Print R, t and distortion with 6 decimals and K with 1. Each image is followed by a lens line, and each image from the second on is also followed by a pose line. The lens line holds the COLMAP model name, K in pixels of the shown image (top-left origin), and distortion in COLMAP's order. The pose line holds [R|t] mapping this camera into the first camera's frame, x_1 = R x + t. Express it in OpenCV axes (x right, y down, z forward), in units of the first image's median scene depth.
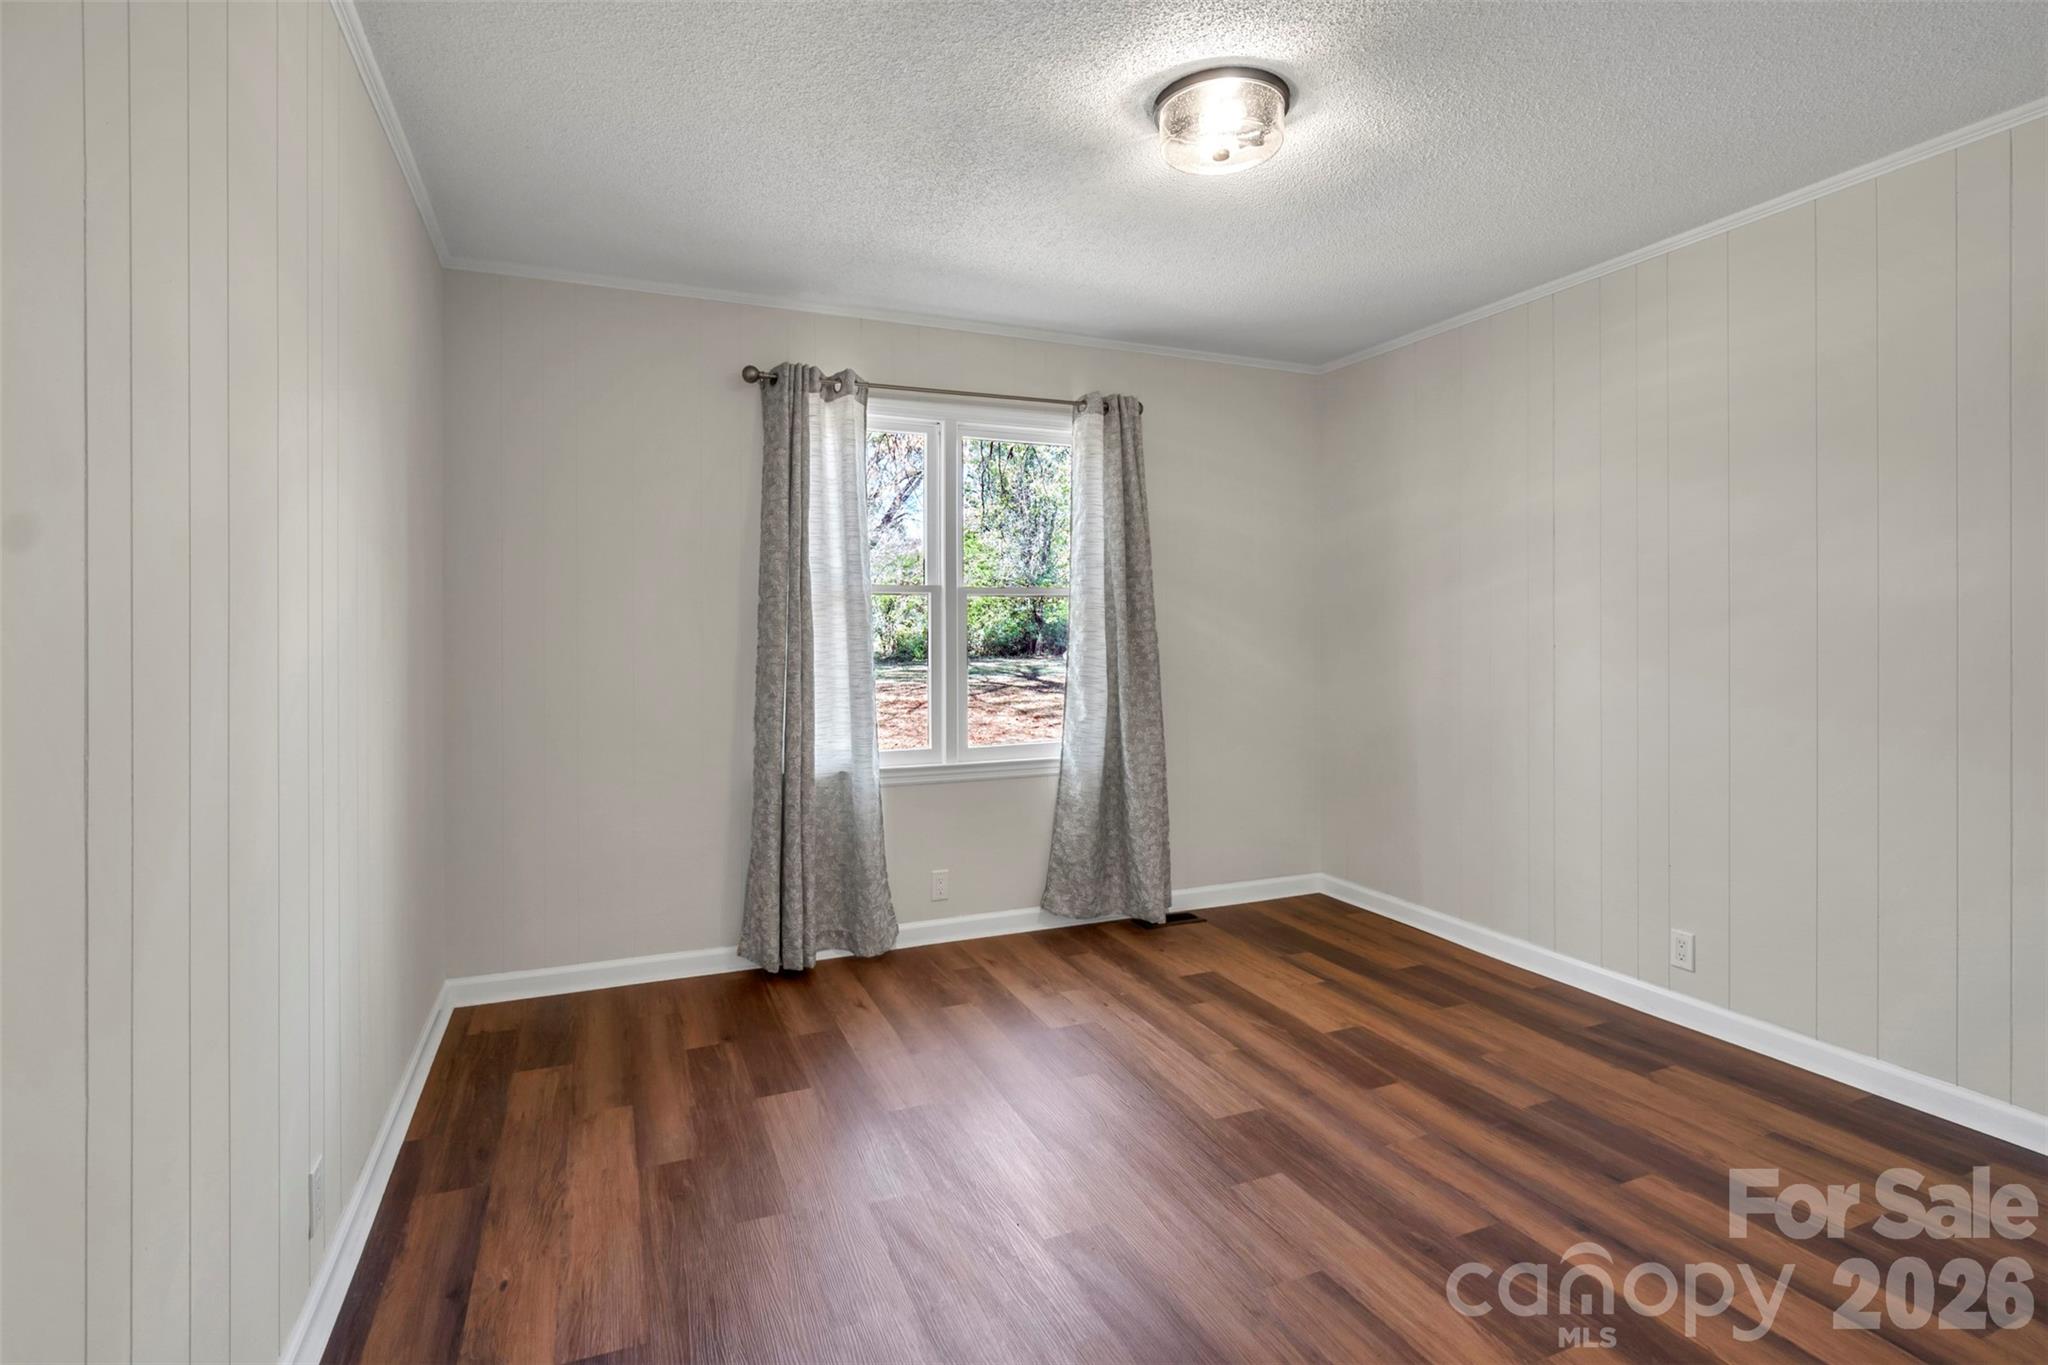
lens RADIAL K [[984.1, 0, 1024.7], [0, 984.1, 621.9], [0, 0, 1]] dist [-0.005346, -0.001479]
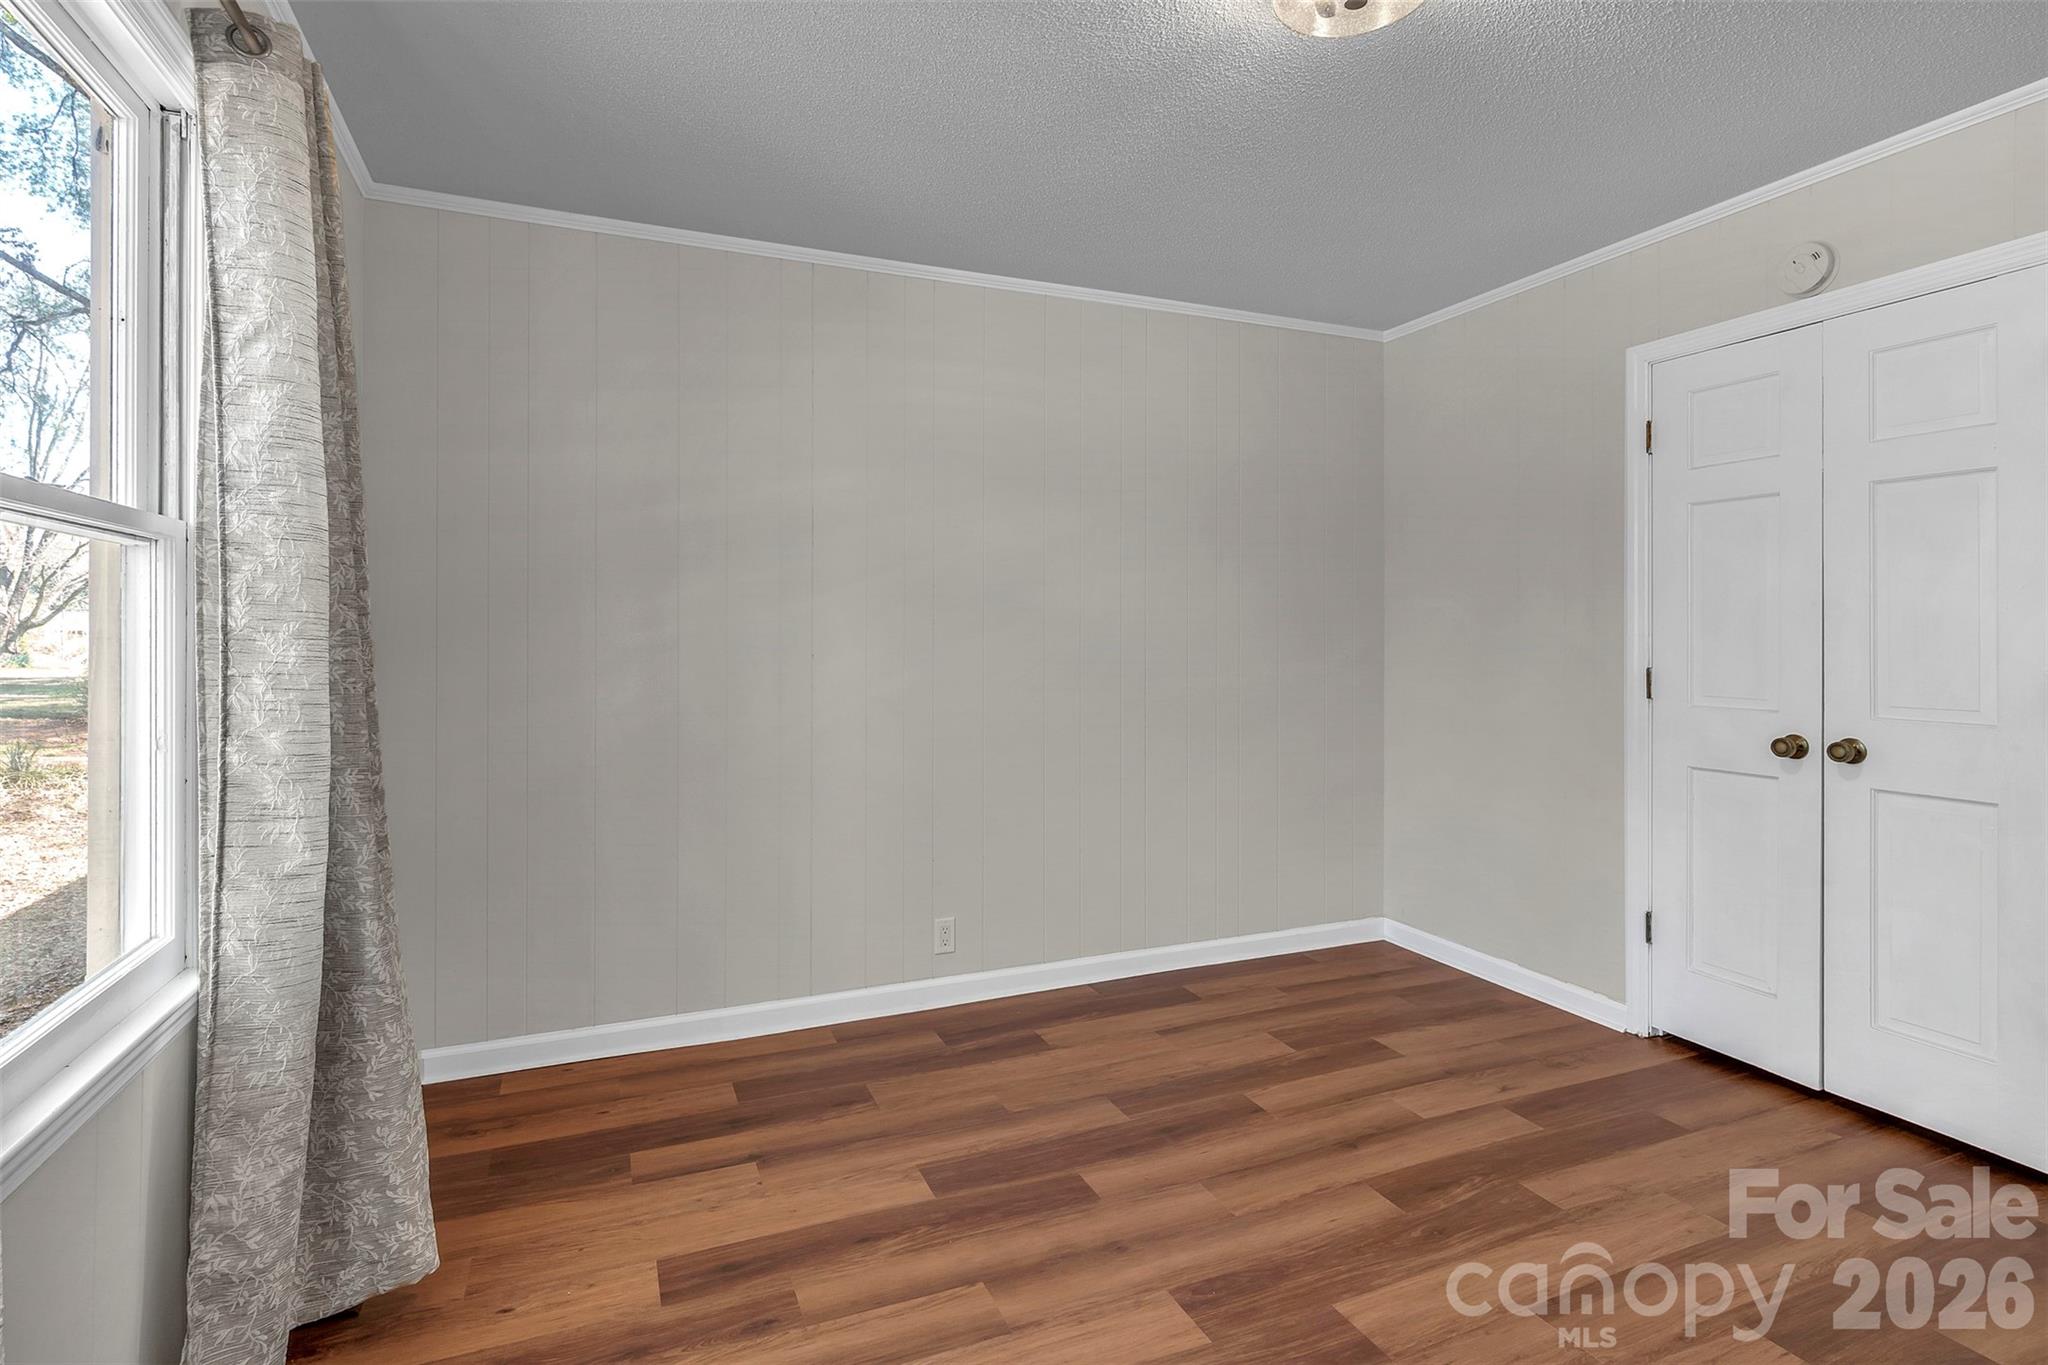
lens RADIAL K [[984.1, 0, 1020.8], [0, 984.1, 635.4], [0, 0, 1]] dist [-0.005346, -0.001479]
pose [[0.024666, 0.001759, 0.999694, -0.415199], [-0.000426, 0.999998, -0.001749, 0.011221], [-0.999696, -0.000383, 0.024667, 0.937176]]
